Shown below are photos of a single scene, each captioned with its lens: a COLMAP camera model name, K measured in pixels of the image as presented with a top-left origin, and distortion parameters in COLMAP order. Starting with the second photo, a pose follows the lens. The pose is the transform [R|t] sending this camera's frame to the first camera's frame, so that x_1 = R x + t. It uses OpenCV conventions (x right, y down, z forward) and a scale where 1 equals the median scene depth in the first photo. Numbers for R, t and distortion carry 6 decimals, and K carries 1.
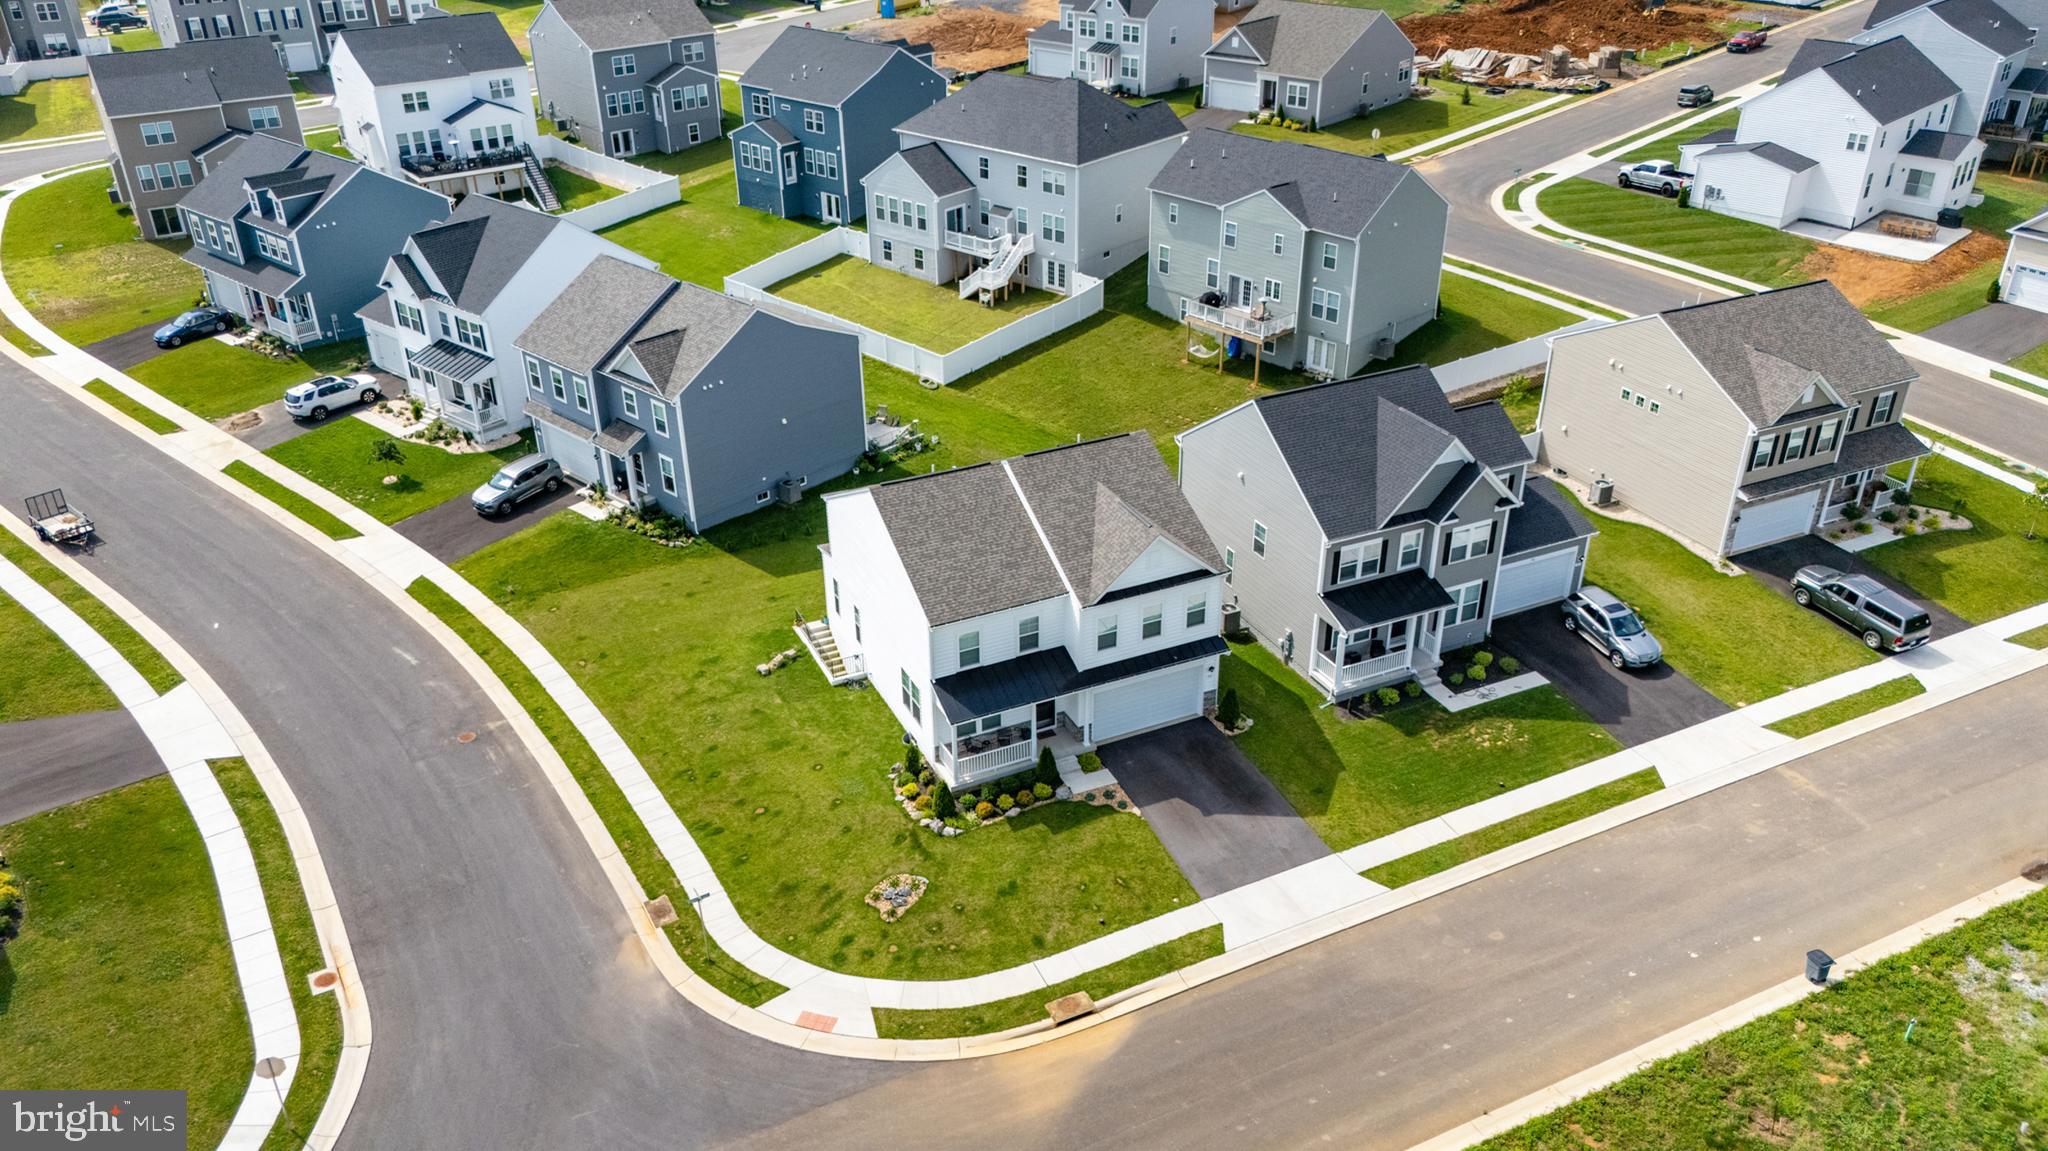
lens RADIAL K [[1508.5, 0, 1032.0], [0, 1508.5, 584.7], [0, 0, 1]] dist [0.054491, -0.057829]
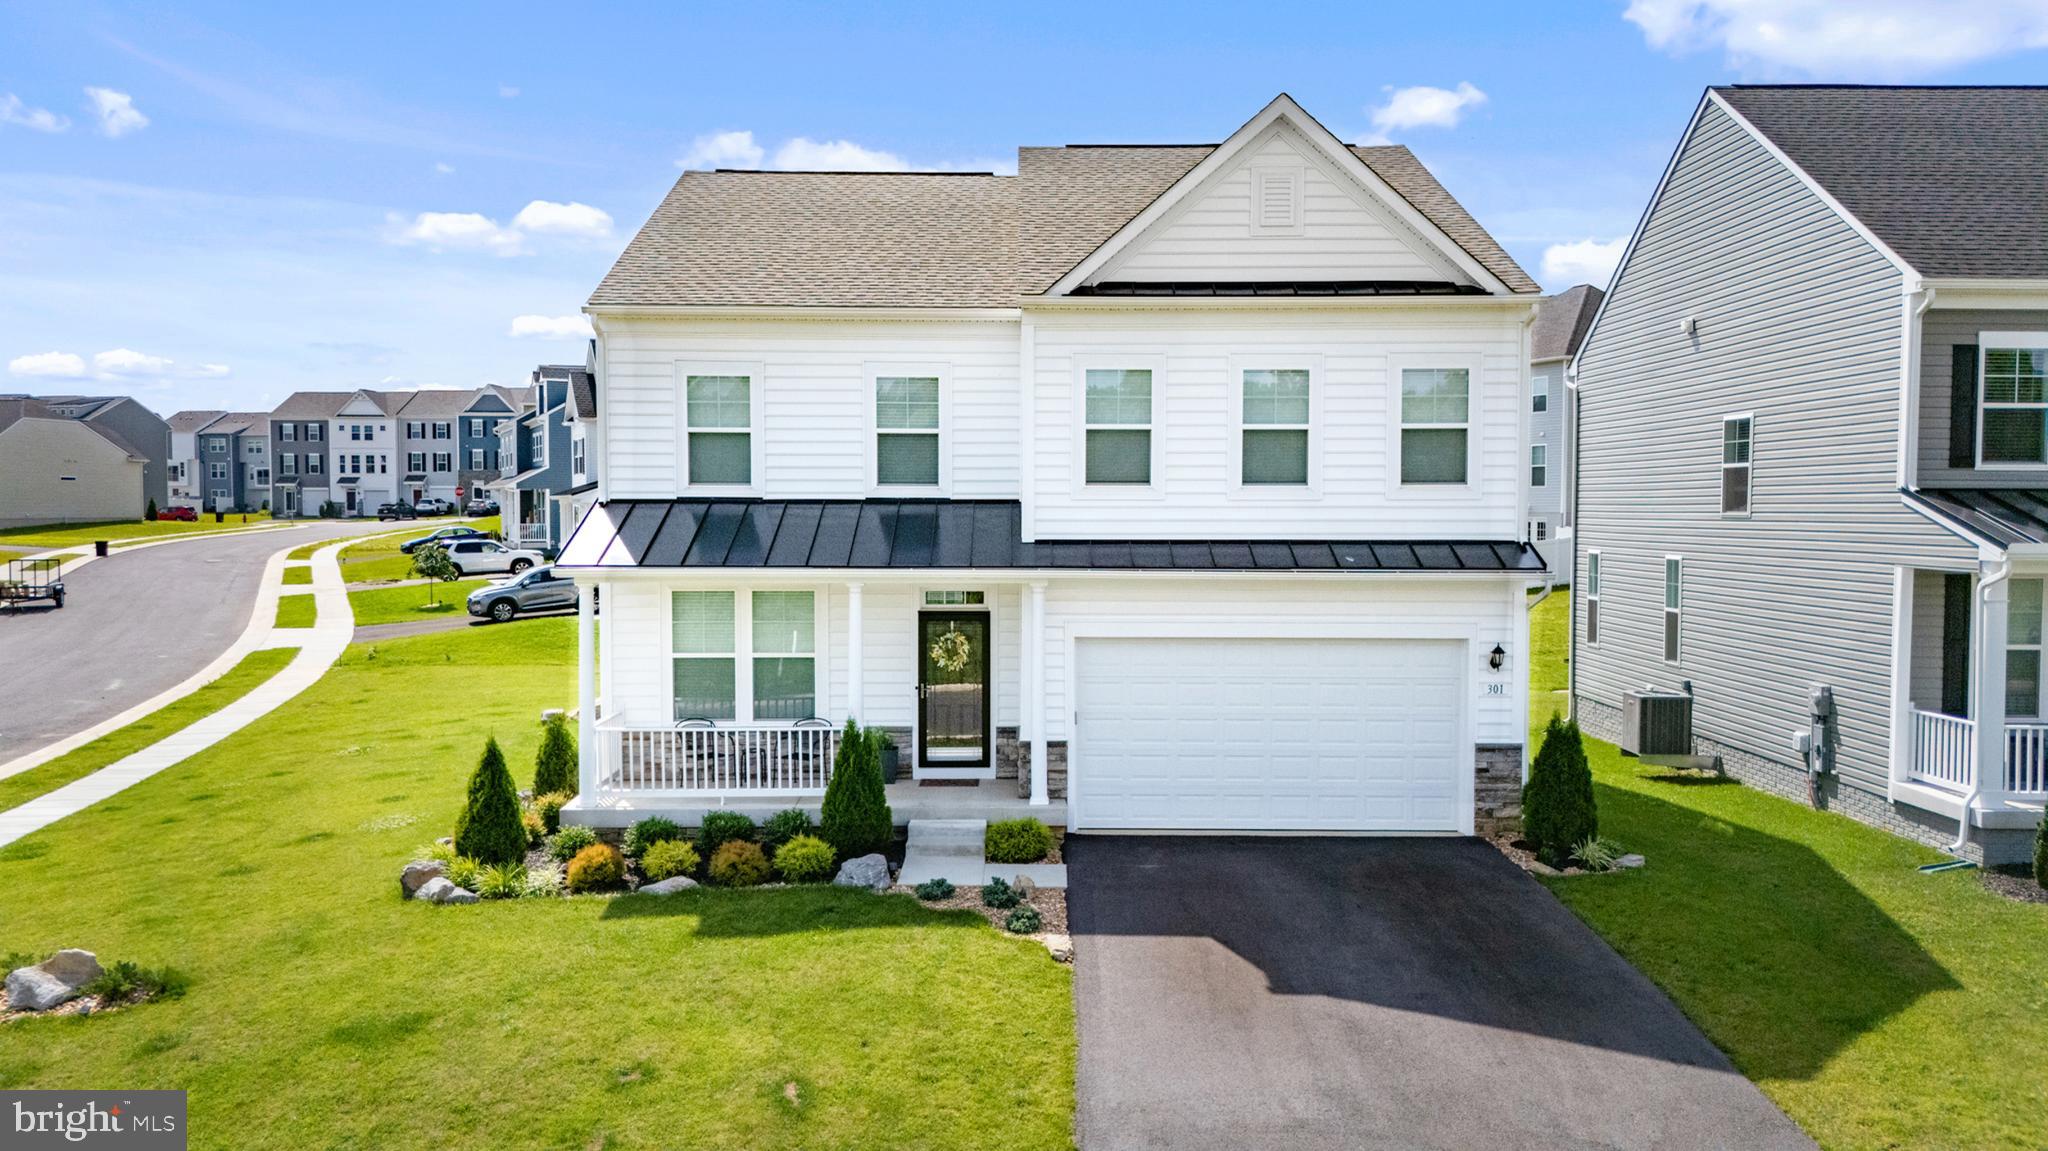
lens RADIAL K [[1508.5, 0, 1032.0], [0, 1508.5, 584.7], [0, 0, 1]] dist [0.054491, -0.057829]
pose [[0.905585, 0.027277, -0.423287, 0.154884], [-0.211216, 0.894405, -0.394242, 0.175697], [0.367836, 0.446425, 0.815722, 0.663862]]
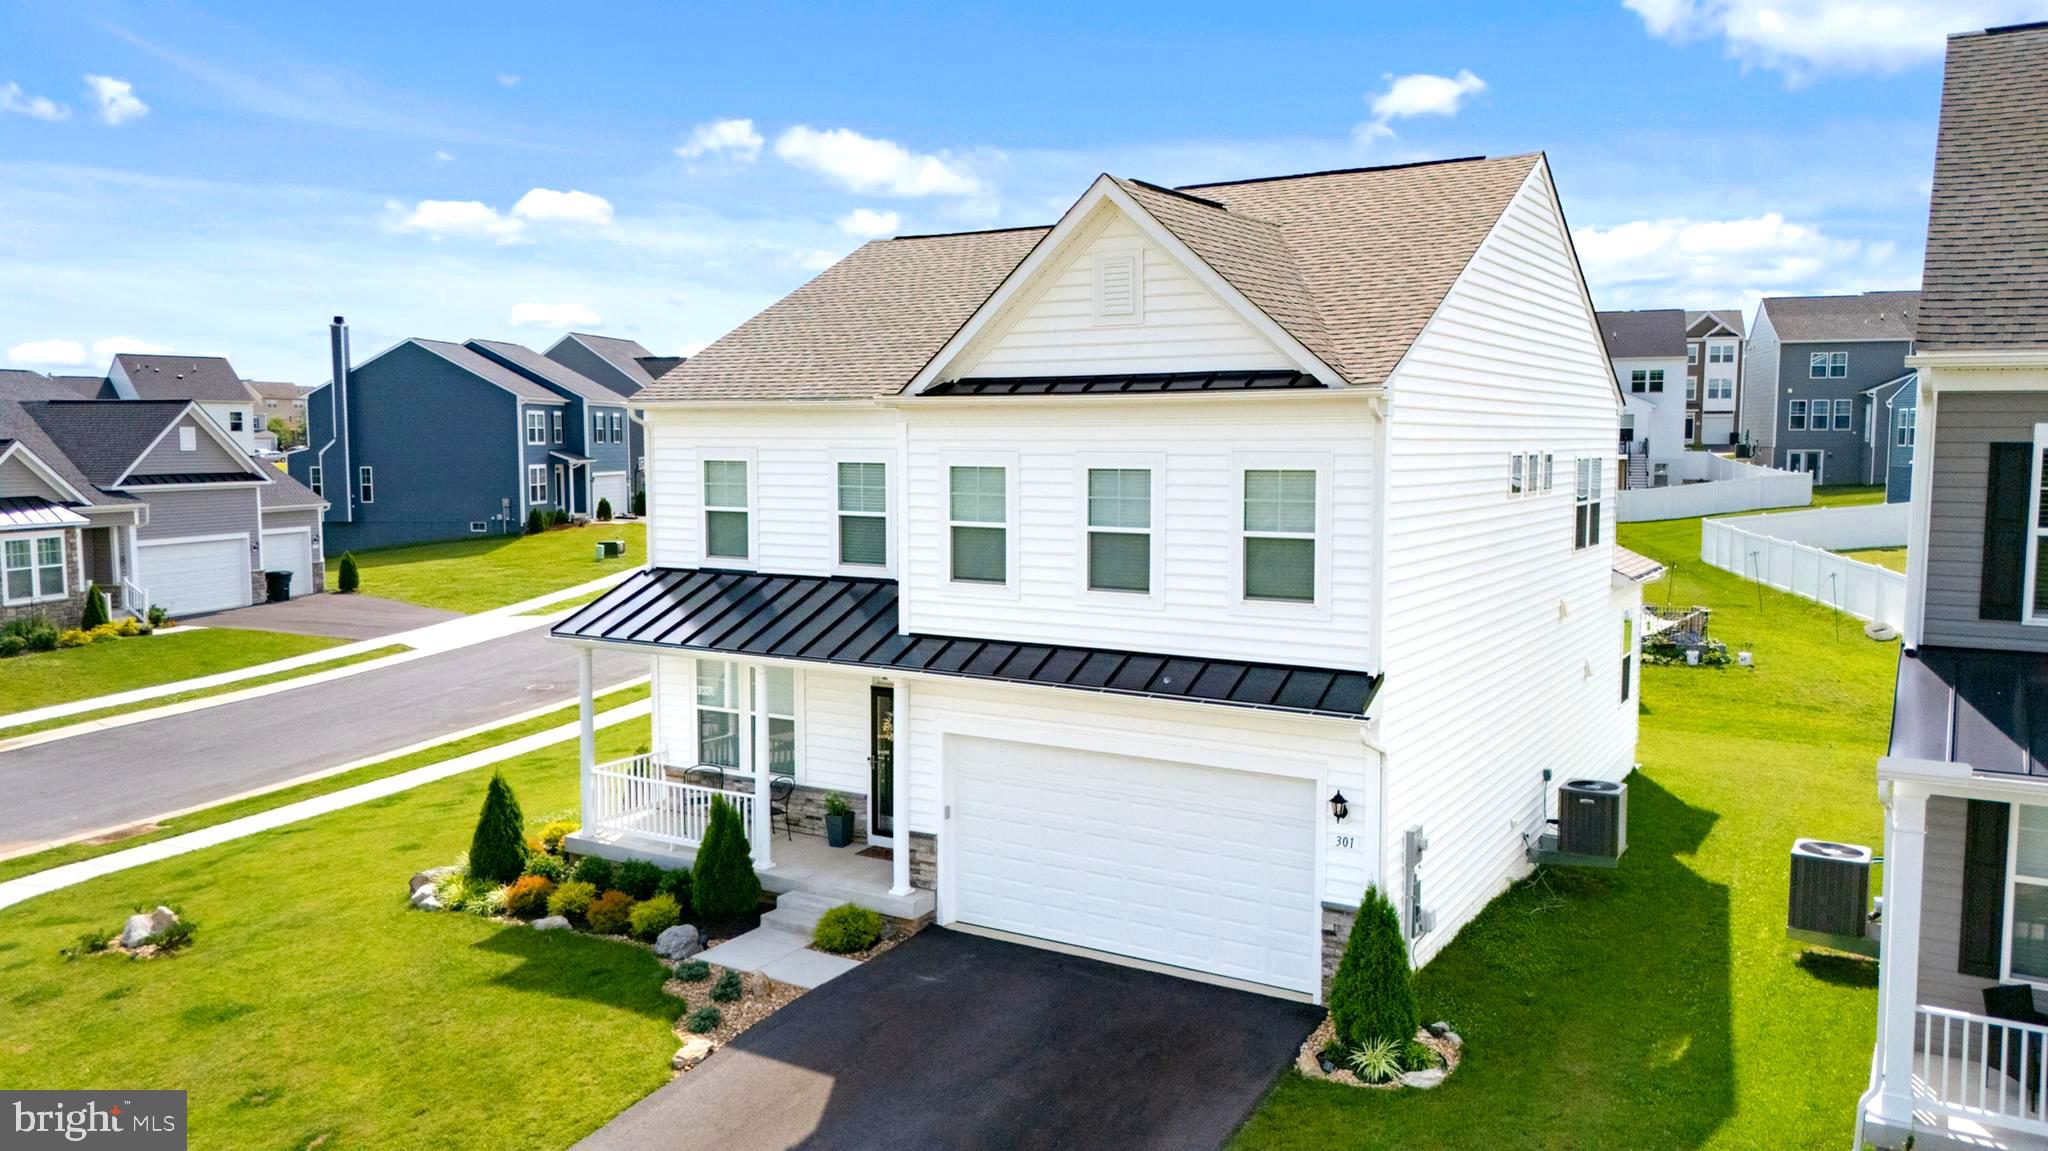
lens RADIAL K [[1509.6, 0, 1045.4], [0, 1509.6, 569.4], [0, 0, 1]] dist [0.057526, -0.055789]
pose [[0.550527, 0.077782, -0.831186, 0.292853], [-0.410369, 0.892266, -0.188305, 0.085397], [0.726992, 0.444759, 0.523136, 0.758308]]
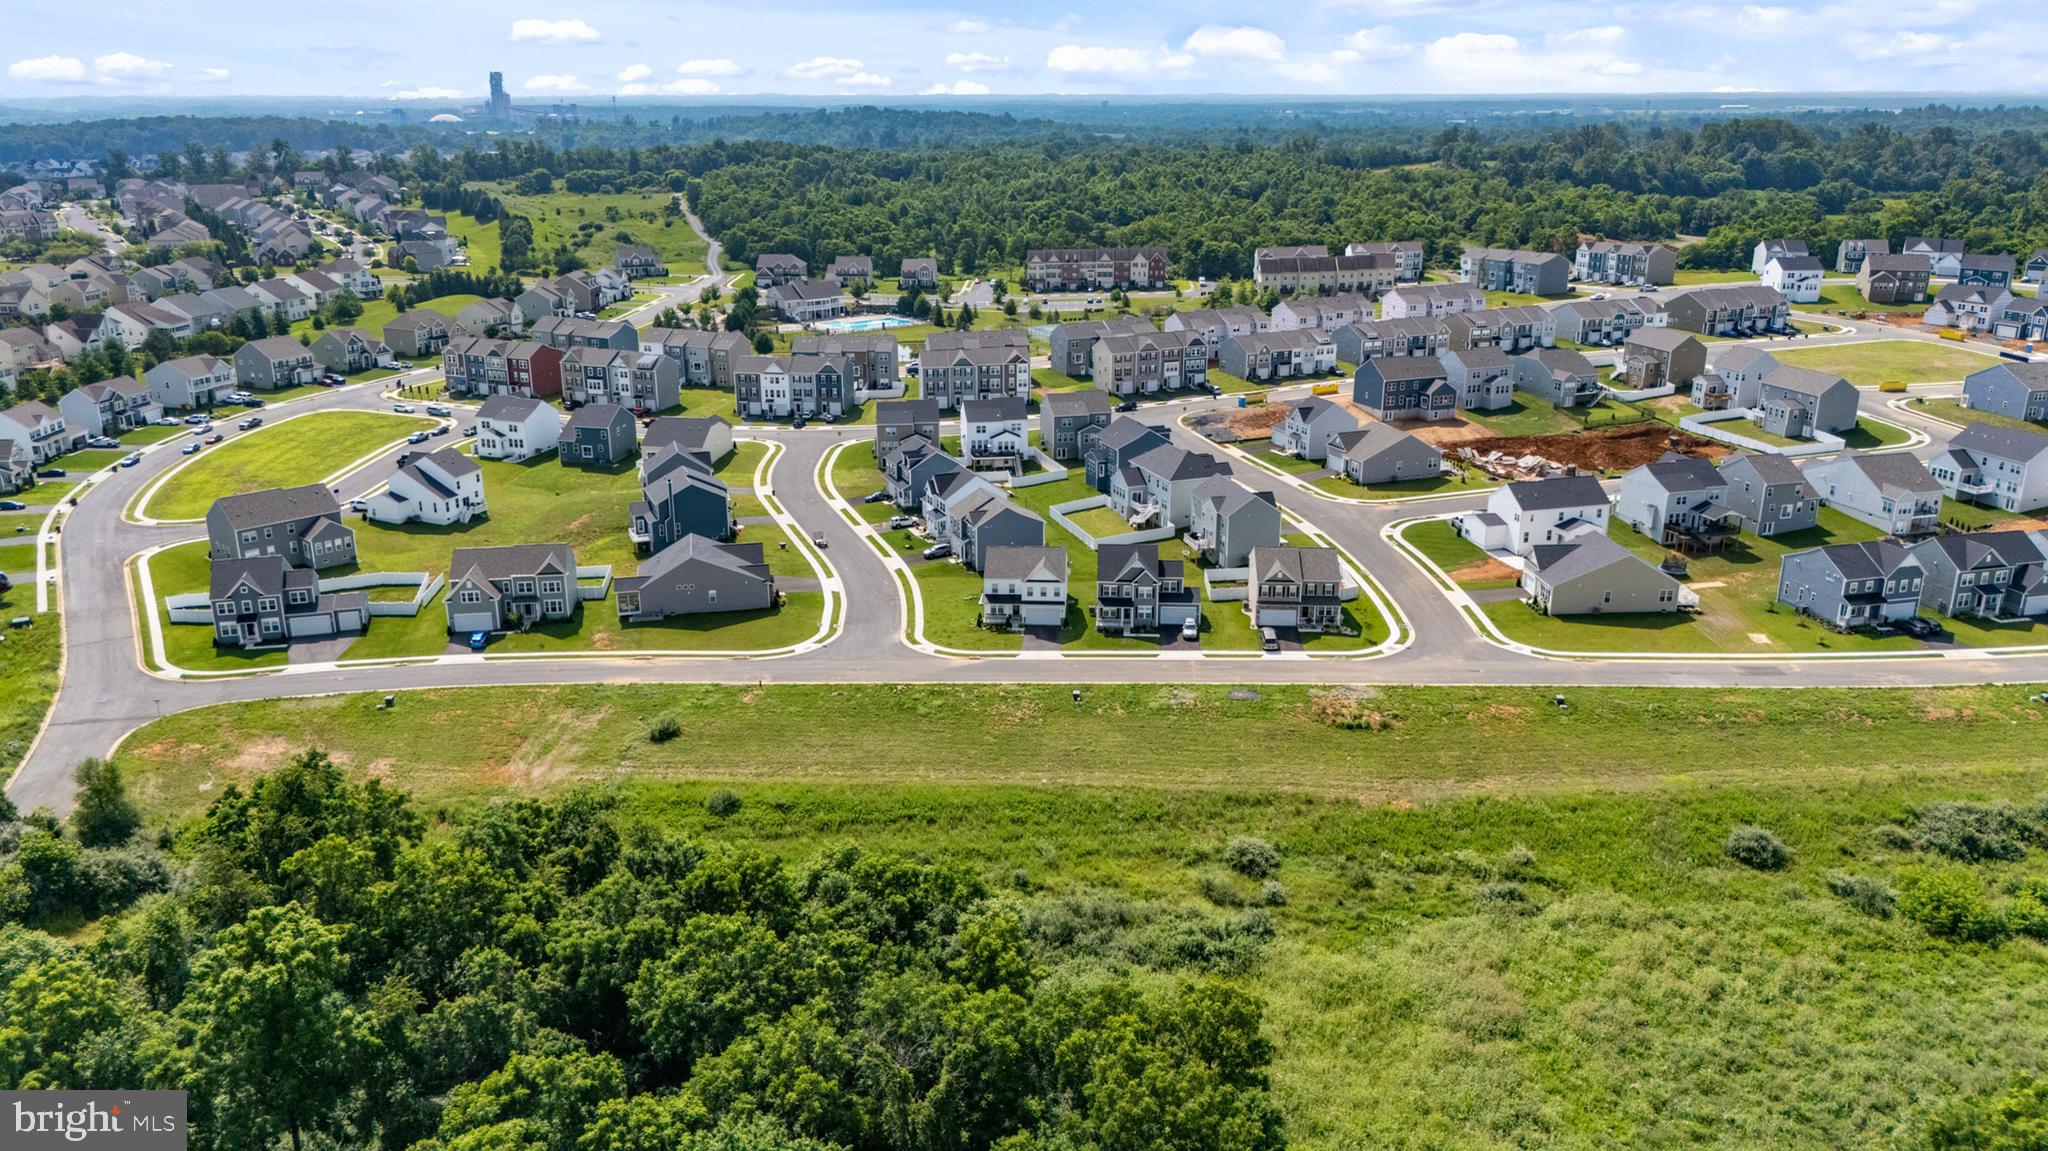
lens RADIAL K [[1508.5, 0, 1032.0], [0, 1508.5, 584.7], [0, 0, 1]] dist [0.054491, -0.057829]
pose [[0.878181, 0.154663, -0.452634, 1.596870], [-0.237901, 0.962168, -0.132796, 0.467342], [0.414972, 0.224301, 0.881752, -2.125739]]
